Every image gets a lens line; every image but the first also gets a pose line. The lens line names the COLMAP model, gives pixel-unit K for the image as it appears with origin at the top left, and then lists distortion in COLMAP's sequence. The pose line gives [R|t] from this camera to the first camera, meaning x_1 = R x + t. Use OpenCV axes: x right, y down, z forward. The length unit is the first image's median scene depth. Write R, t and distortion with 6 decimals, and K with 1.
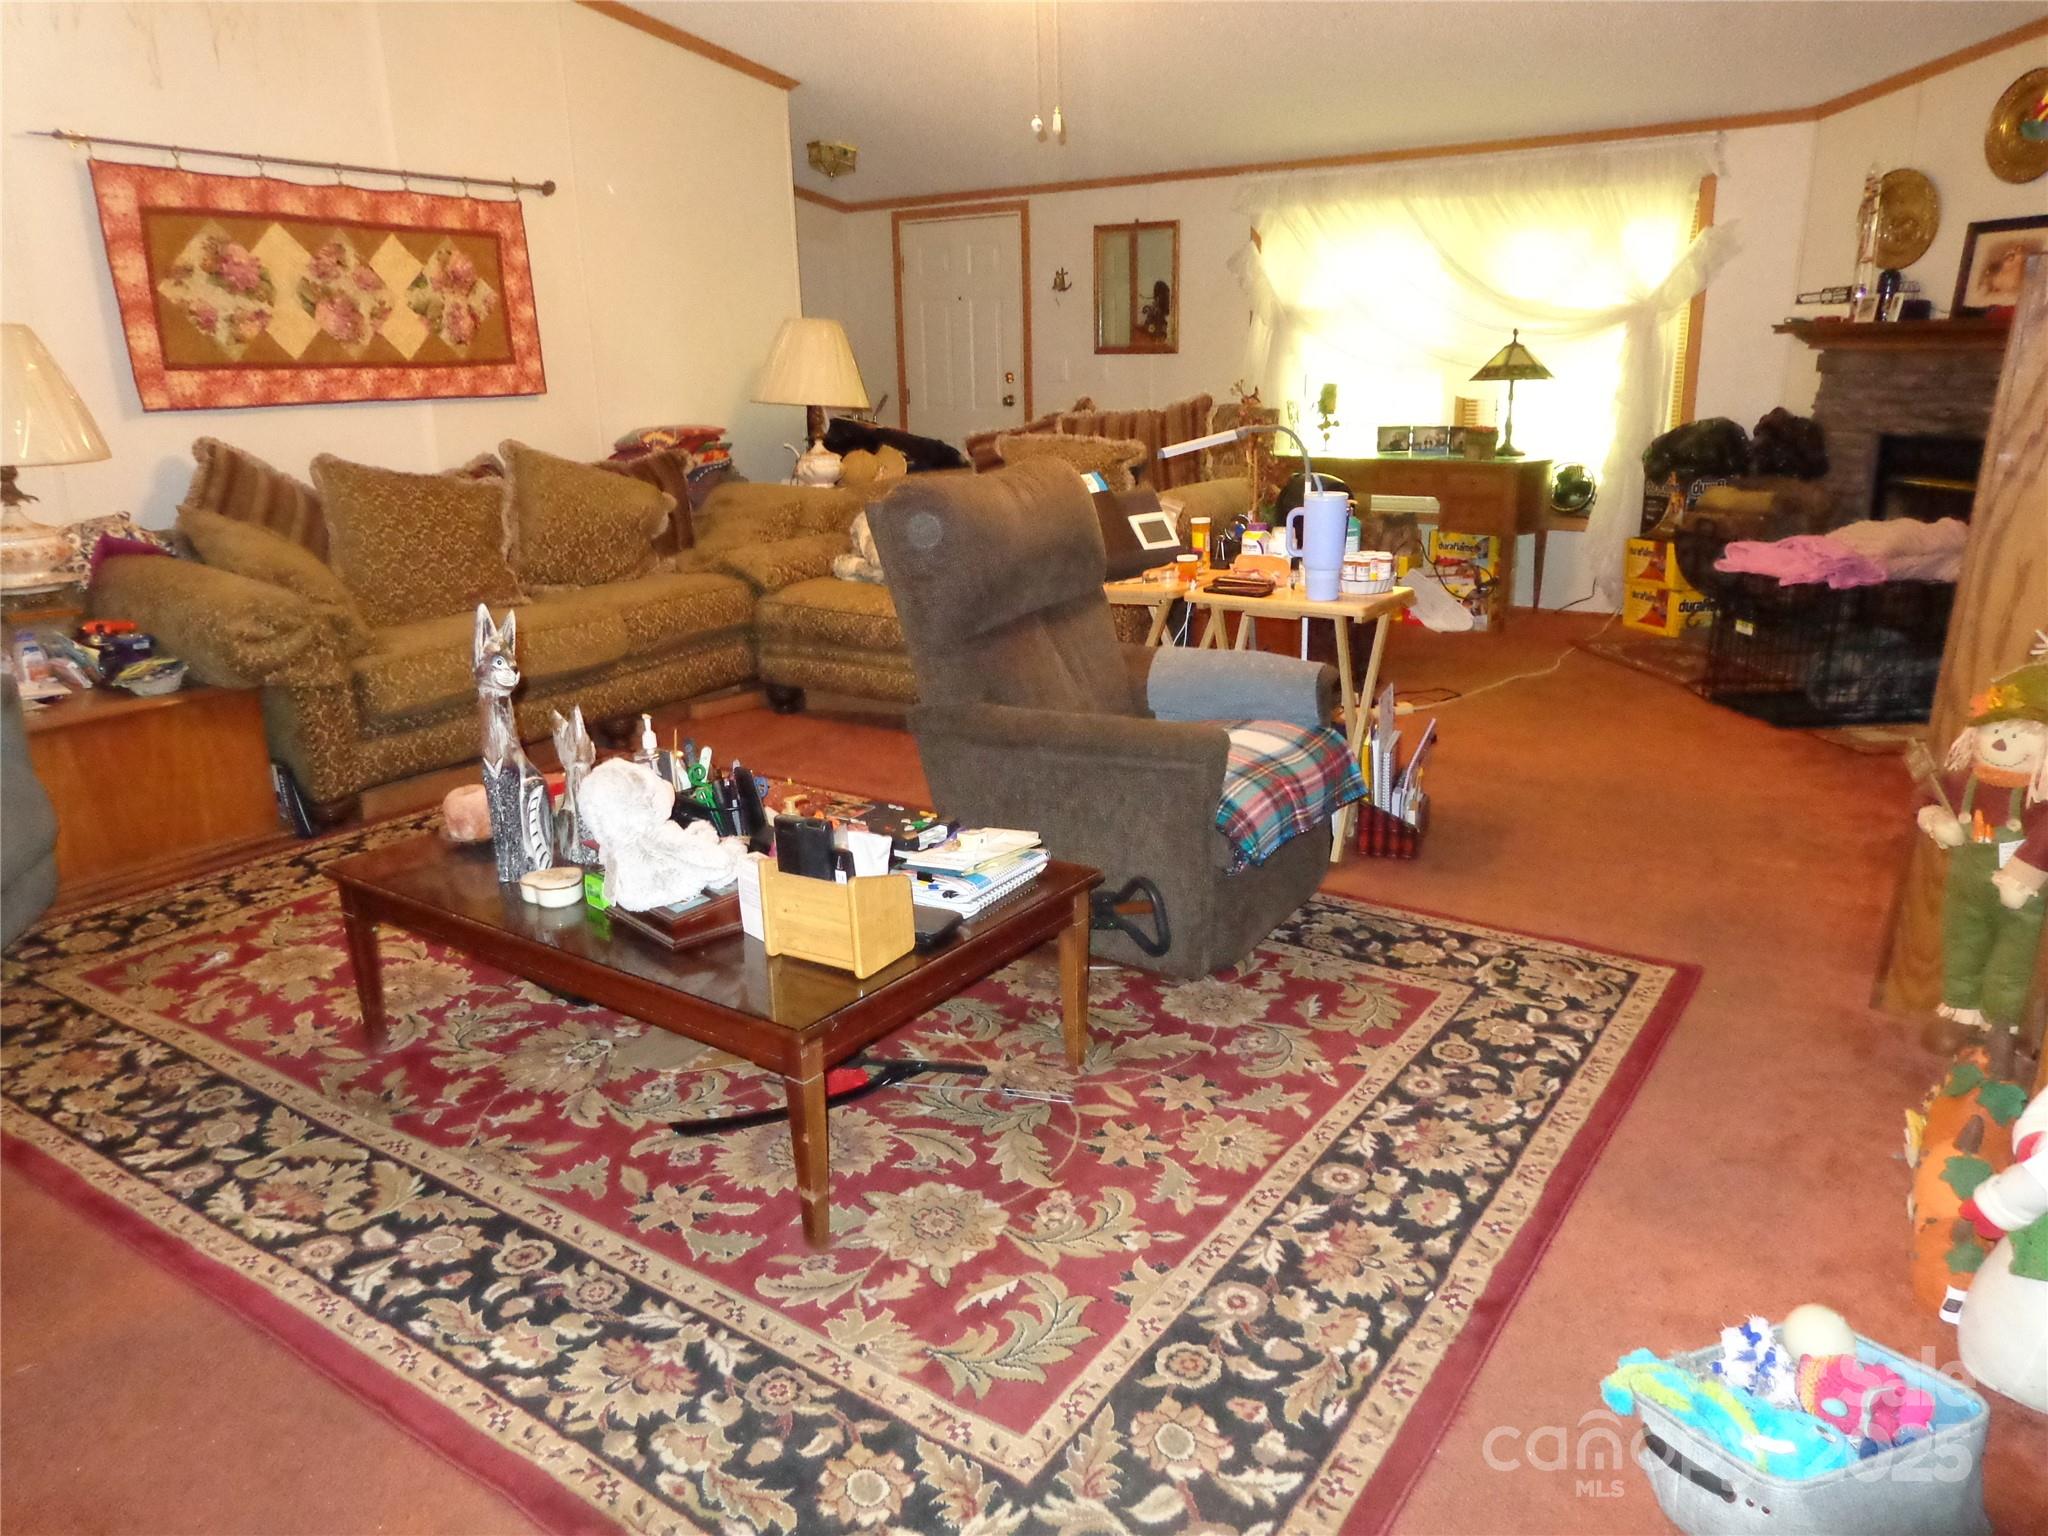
lens RADIAL K [[1441.2, 0, 1025.1], [0, 1441.2, 768.8], [0, 0, 1]] dist [0.002243, 0.011239]
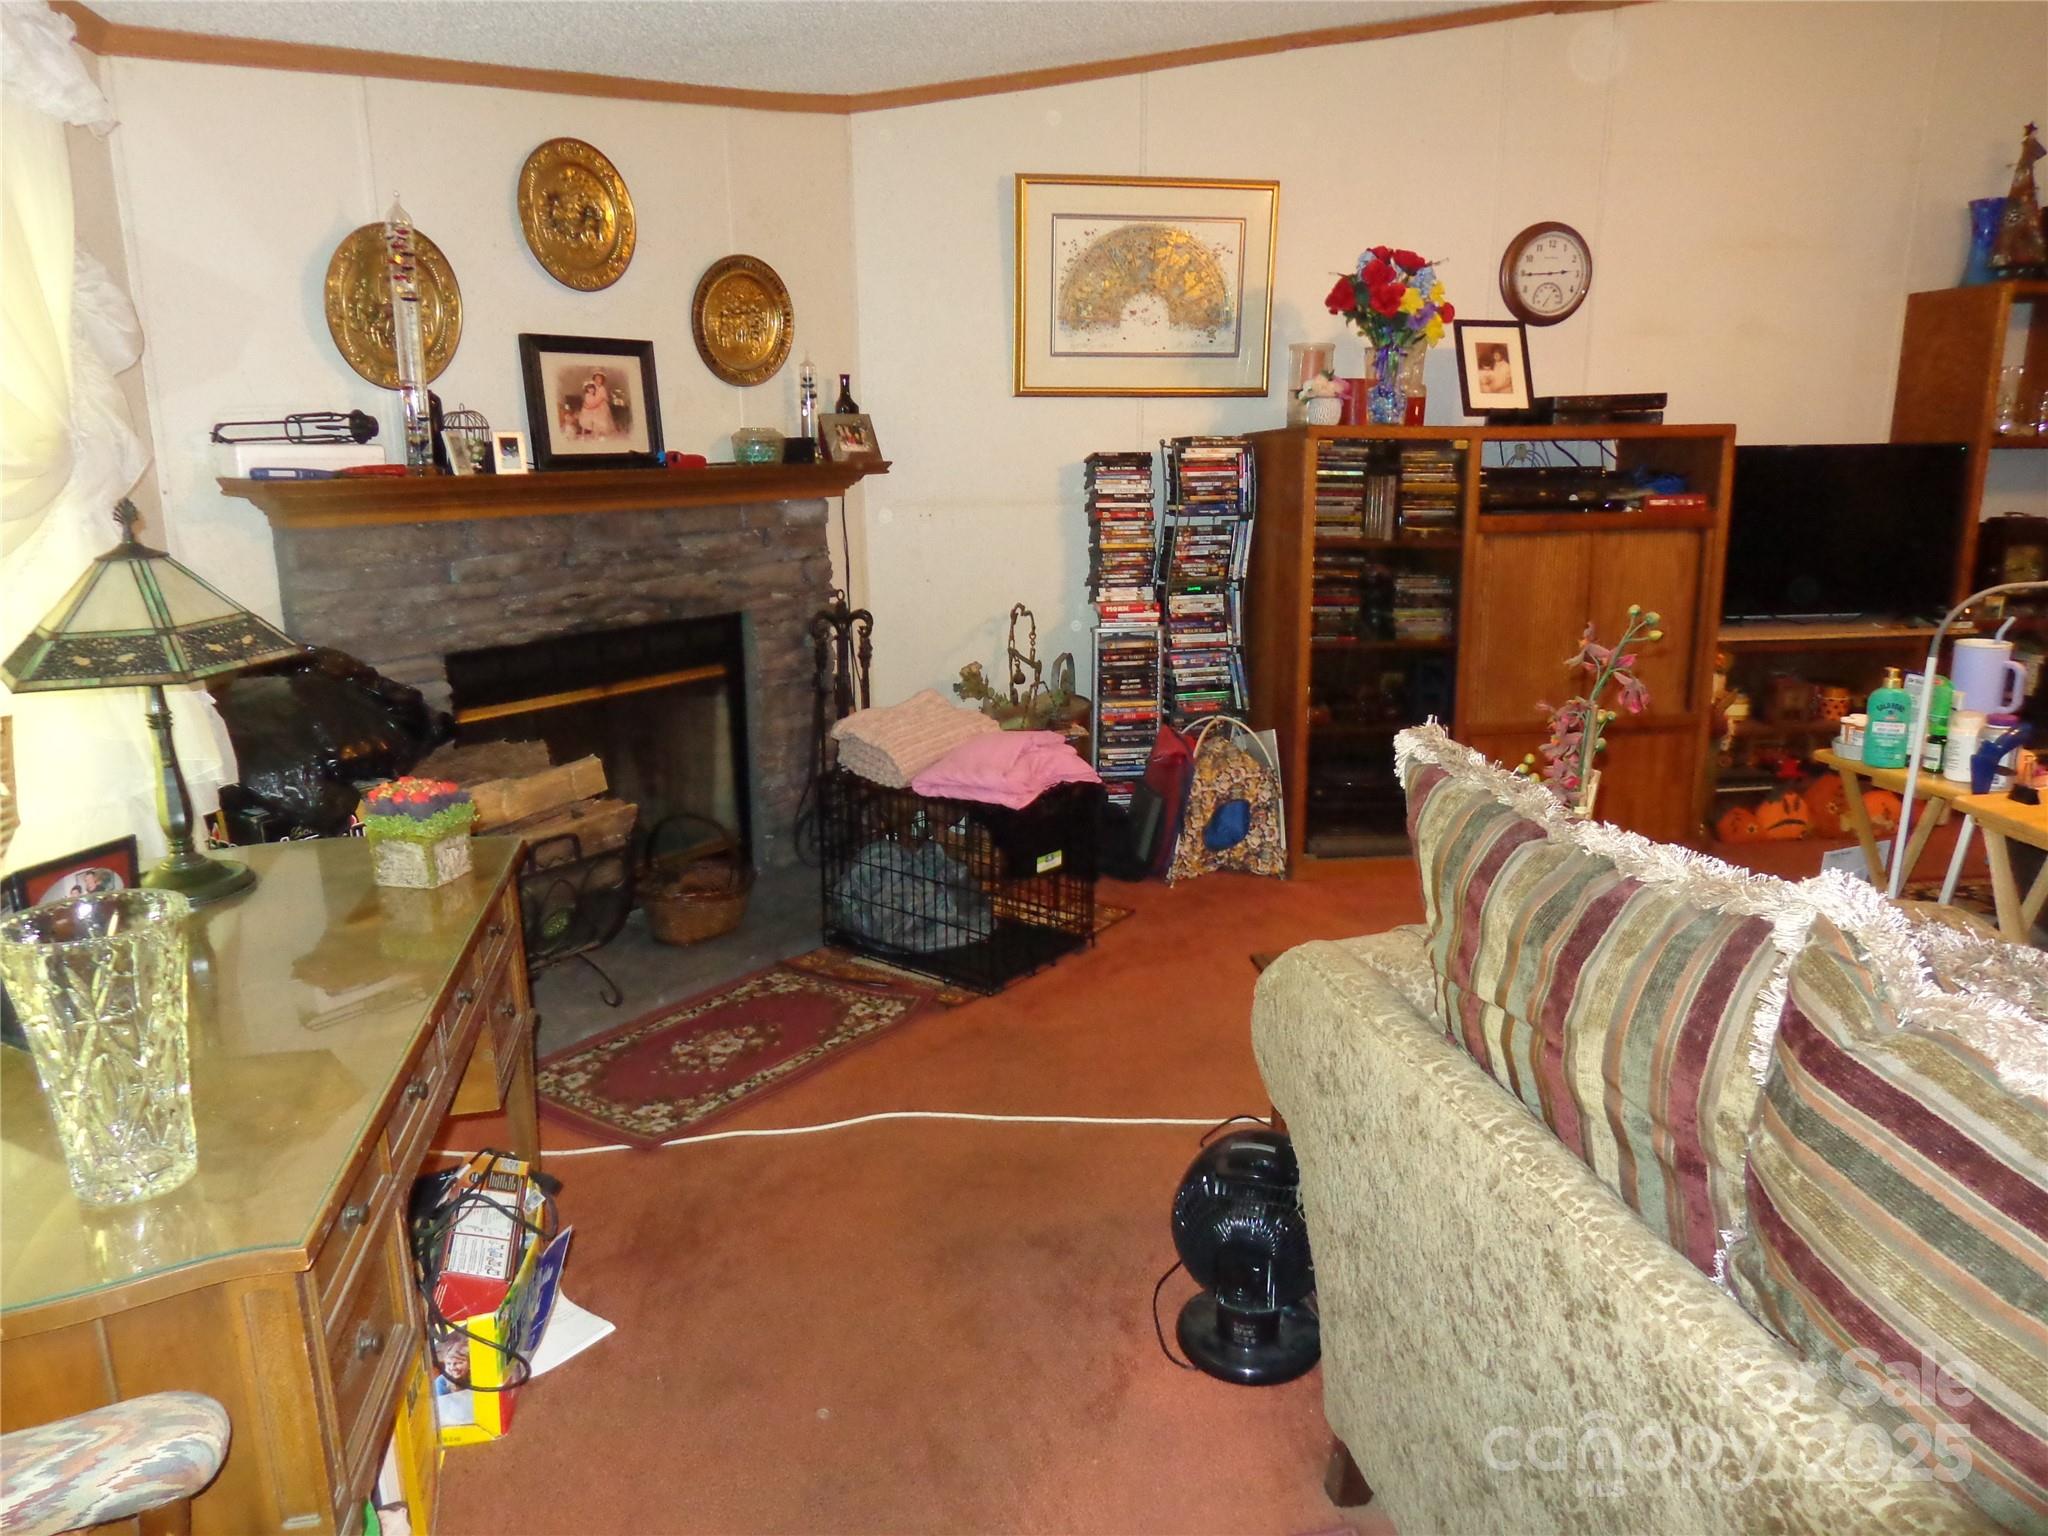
lens RADIAL K [[1441.2, 0, 1026.1], [0, 1441.2, 777.0], [0, 0, 1]] dist [0.002243, 0.011239]
pose [[-0.715111, -0.141747, 0.684488, -0.009493], [0.216424, 0.886209, 0.409627, -0.354213], [-0.664663, 0.441069, -0.603060, 1.136431]]
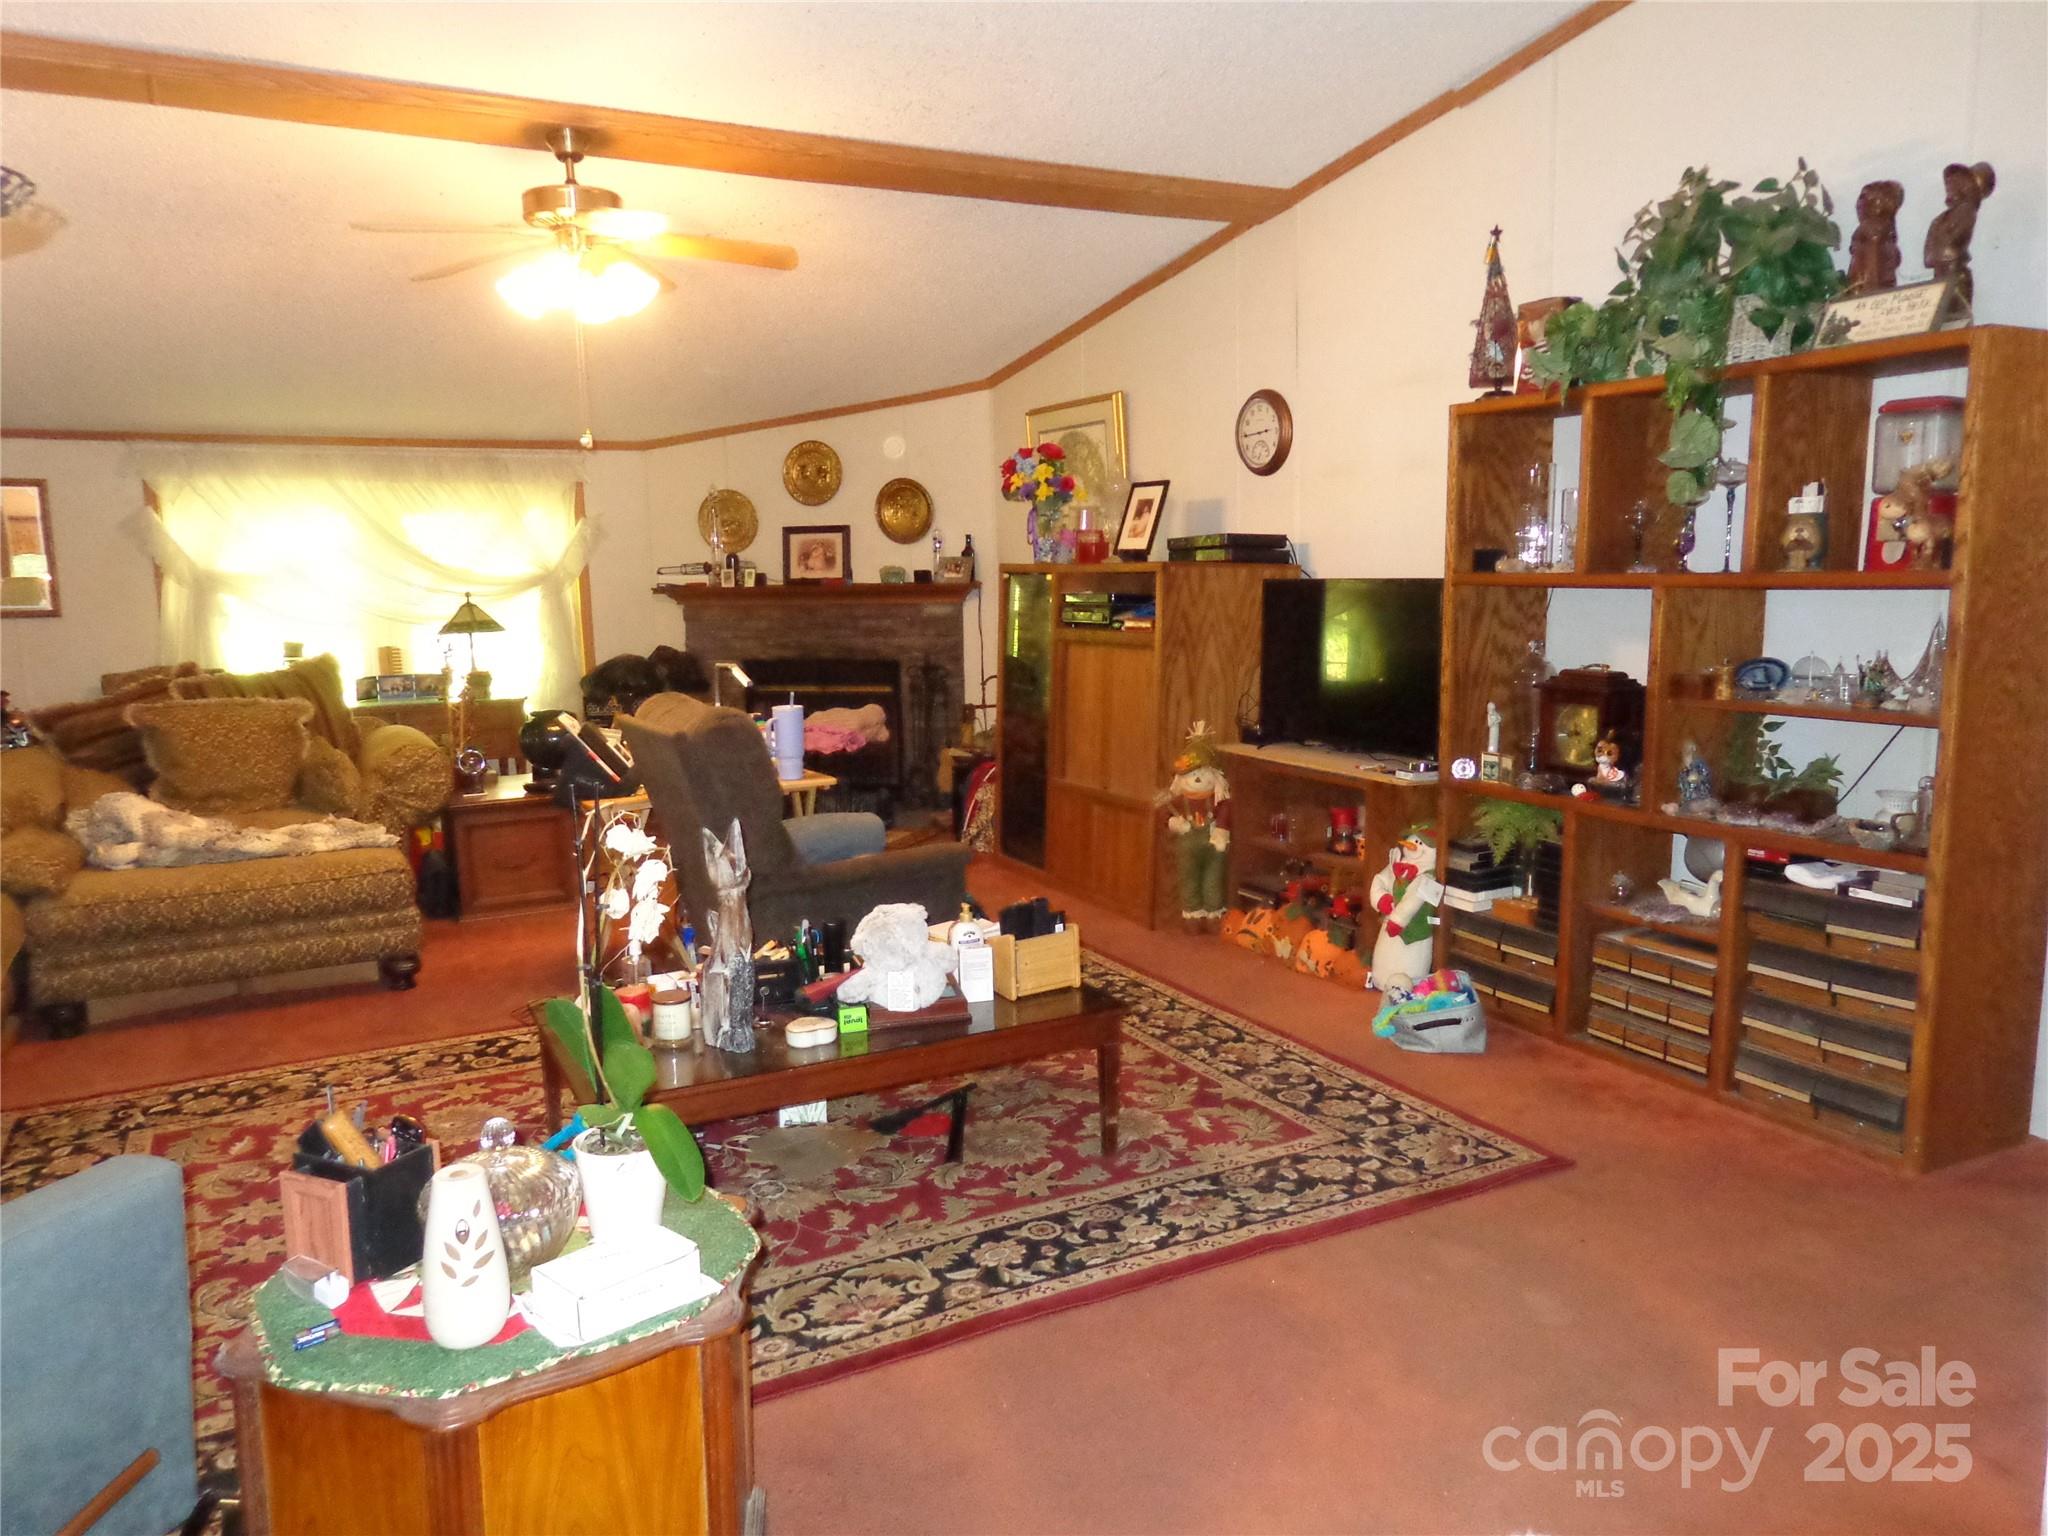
lens RADIAL K [[1441.2, 0, 1013.3], [0, 1441.2, 772.5], [0, 0, 1]] dist [0.002243, 0.011239]
pose [[0.459317, -0.115766, 0.880696, -0.550055], [0.260265, 0.965497, -0.008826, -0.032620], [-0.849288, 0.233269, 0.473599, 0.085823]]
